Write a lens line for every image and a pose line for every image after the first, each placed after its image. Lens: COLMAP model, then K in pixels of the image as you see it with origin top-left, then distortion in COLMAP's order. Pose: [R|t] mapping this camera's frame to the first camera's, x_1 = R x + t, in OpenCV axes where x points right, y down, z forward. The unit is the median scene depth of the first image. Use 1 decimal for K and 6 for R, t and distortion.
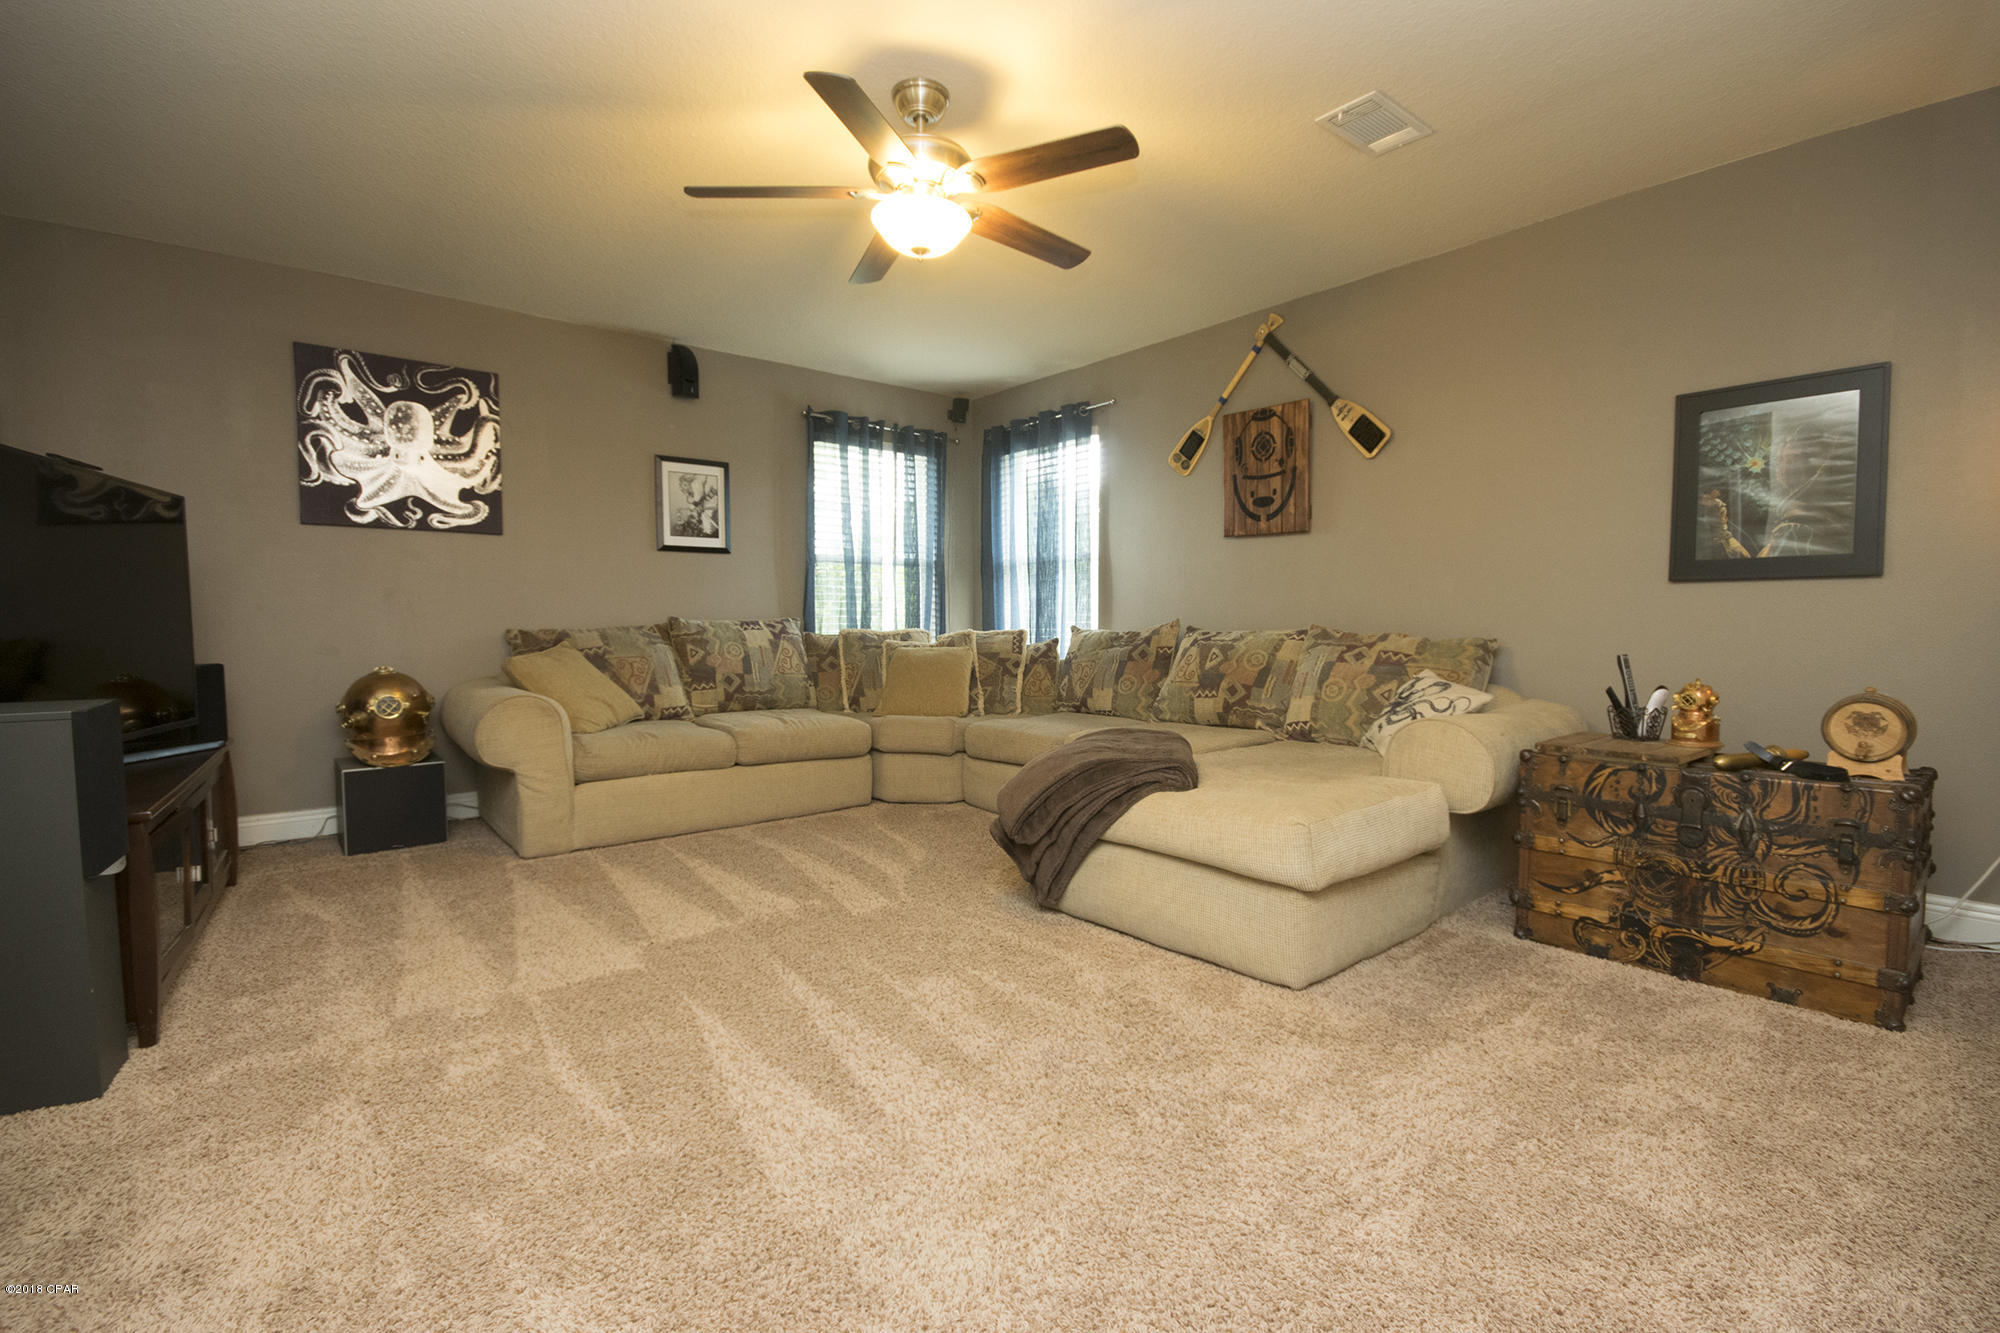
lens RADIAL K [[896.2, 0, 1000.0], [0, 896.2, 666.5], [0, 0, 1]] dist [-0.002863, -0.000713]
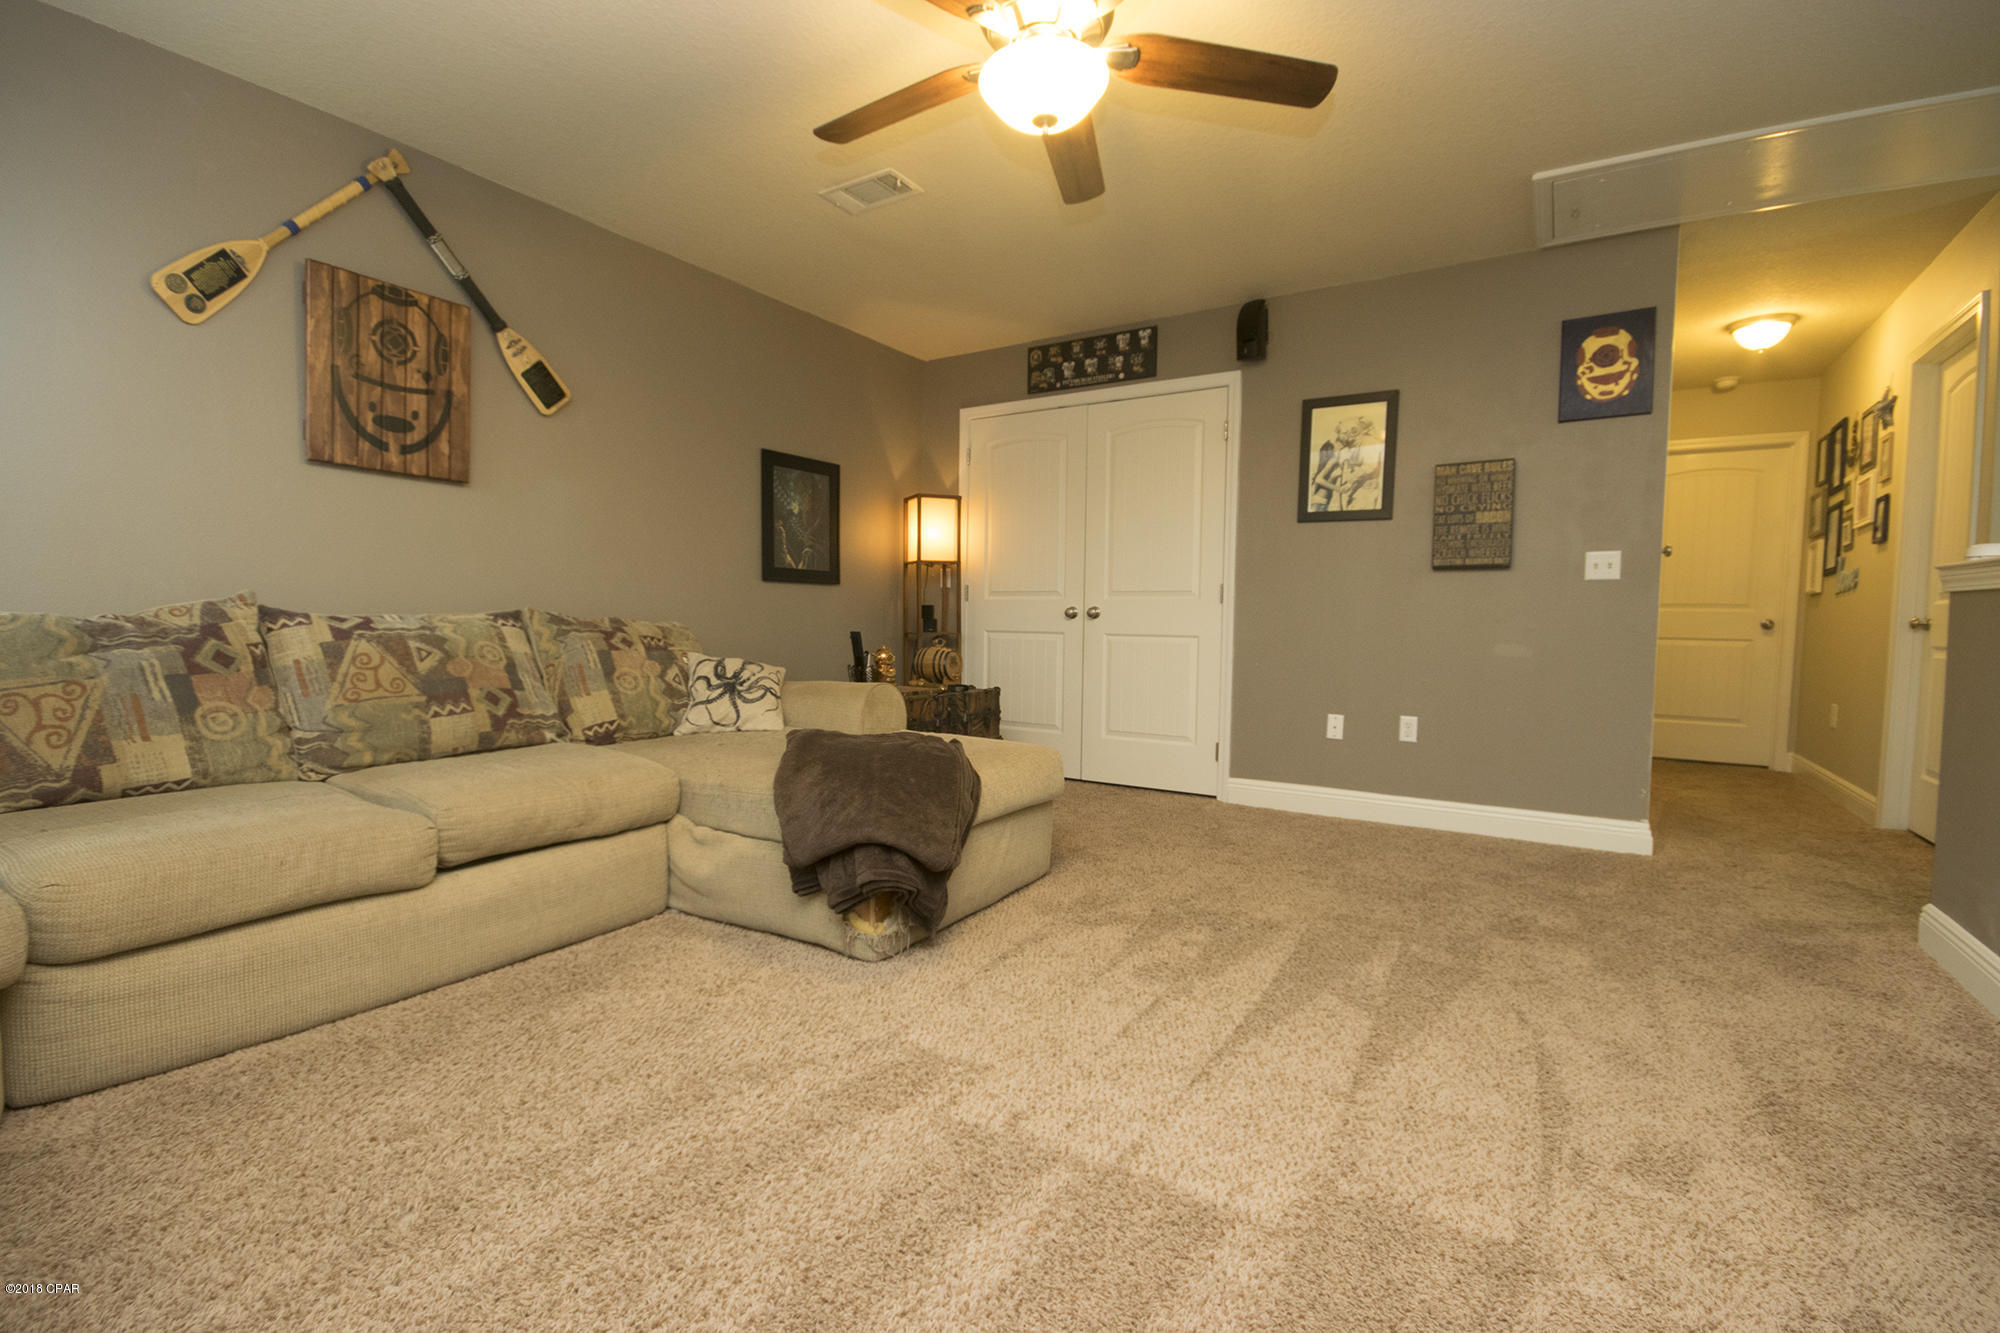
lens RADIAL K [[896.2, 0, 1000.0], [0, 896.2, 666.5], [0, 0, 1]] dist [-0.002863, -0.000713]
pose [[-0.320435, -0.046313, 0.946138, -0.508869], [0.041693, 0.997147, 0.062930, -0.024795], [-0.946353, 0.059612, -0.317590, 0.802579]]
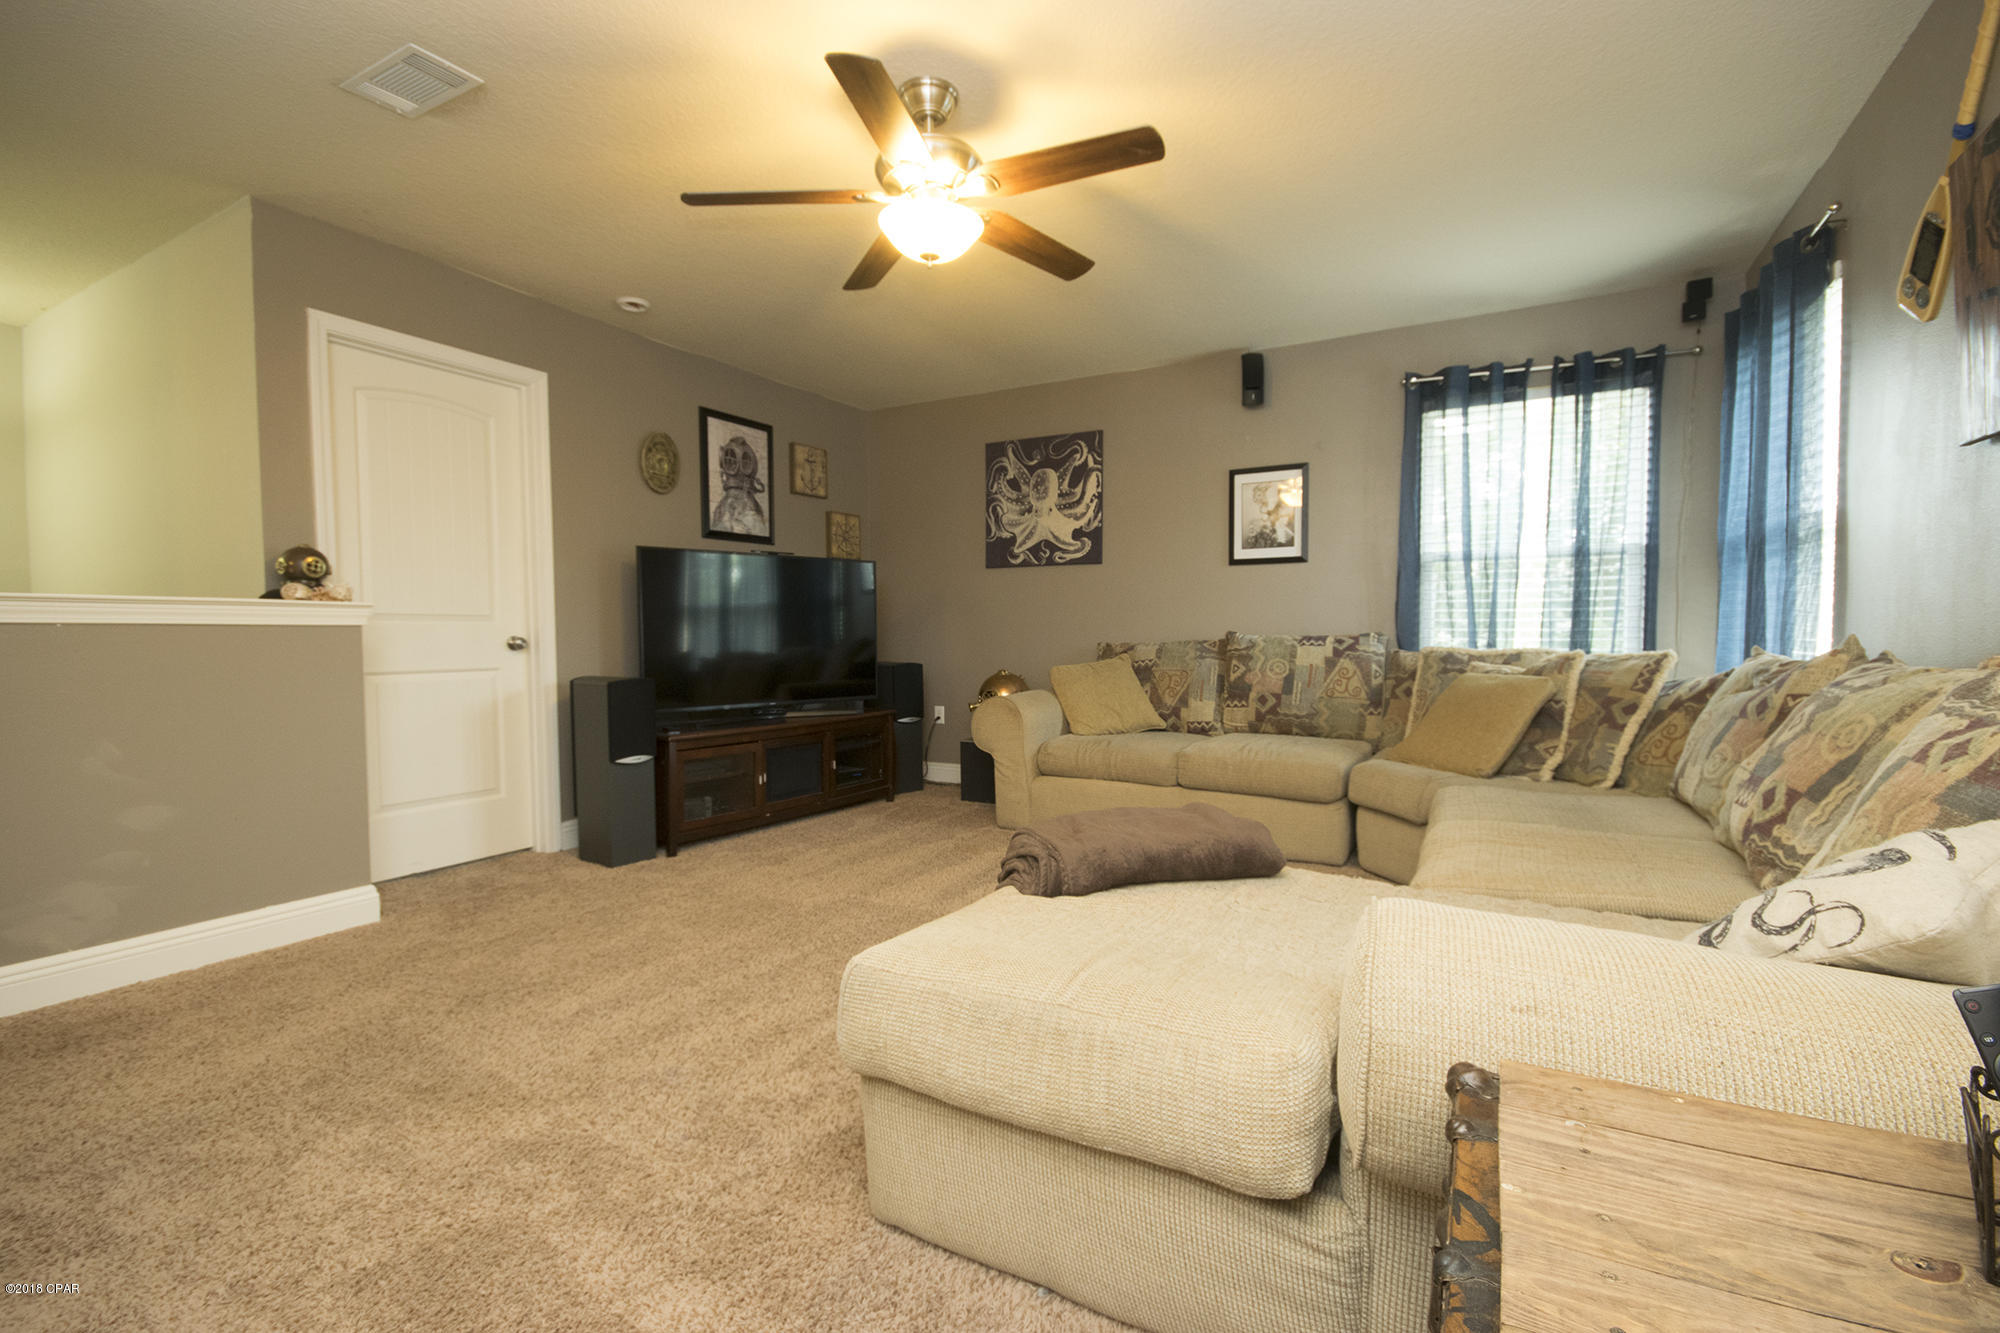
lens RADIAL K [[896.2, 0, 1000.0], [0, 896.2, 666.5], [0, 0, 1]] dist [-0.002863, -0.000713]
pose [[0.352386, 0.037800, -0.935091, 0.520035], [-0.043926, 0.998751, 0.023820, -0.032201], [0.934823, 0.032681, 0.353606, 0.452492]]
